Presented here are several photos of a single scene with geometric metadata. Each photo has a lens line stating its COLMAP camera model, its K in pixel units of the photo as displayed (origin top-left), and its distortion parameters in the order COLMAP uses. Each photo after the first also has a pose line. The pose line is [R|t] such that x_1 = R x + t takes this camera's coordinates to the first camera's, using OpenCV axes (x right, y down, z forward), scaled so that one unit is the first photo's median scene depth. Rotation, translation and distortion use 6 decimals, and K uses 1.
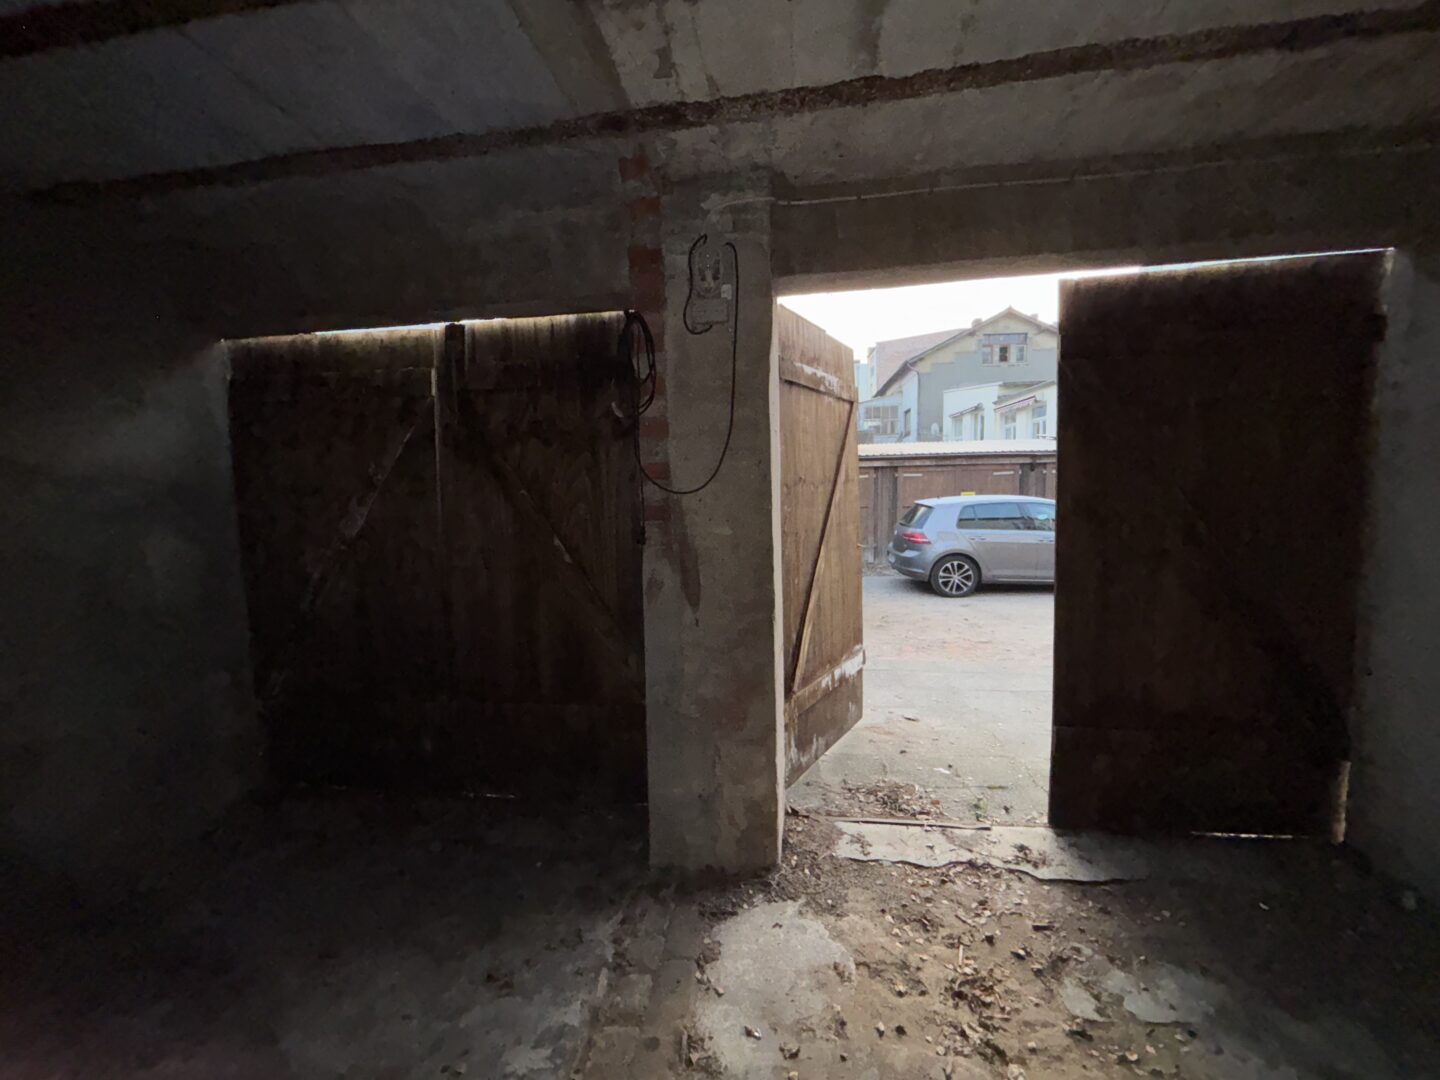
lens RADIAL K [[577.7, 0, 720.4], [0, 577.7, 538.4], [0, 0, 1]] dist [-0.000688, 0.000287]
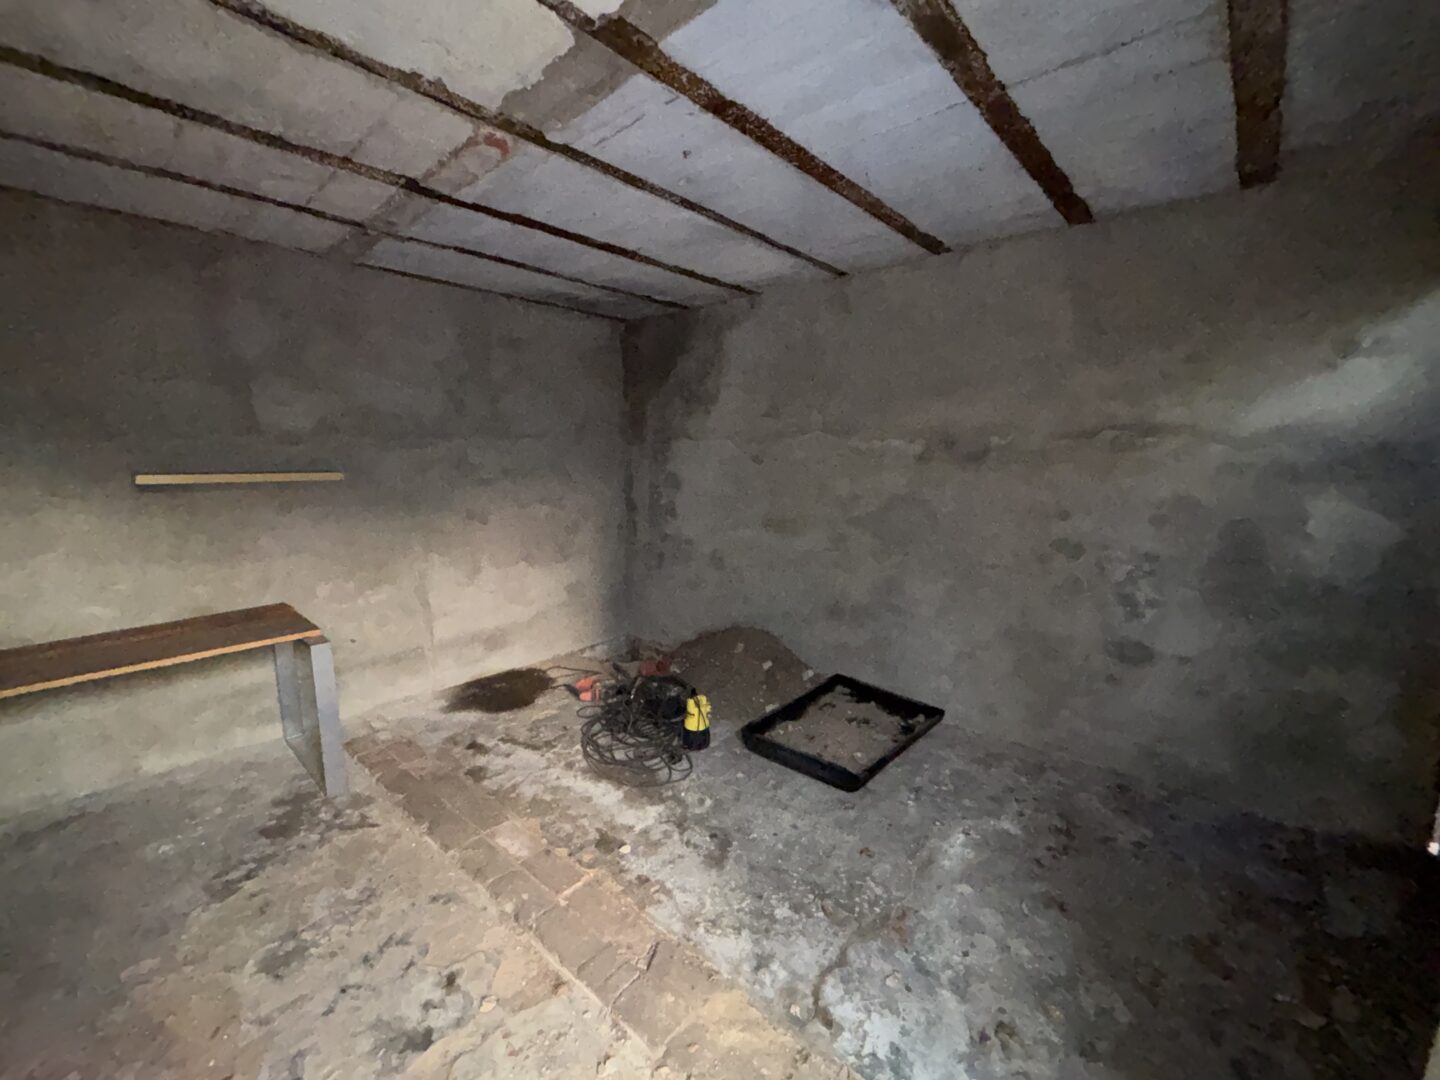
lens RADIAL K [[577.7, 0, 721.9], [0, 577.7, 539.9], [0, 0, 1]] dist [-0.000688, 0.000287]
pose [[-0.566245, 0.131950, -0.813606, 0.469786], [-0.064602, 0.976961, 0.203404, -0.099461], [0.821701, 0.167737, -0.544675, 1.077745]]
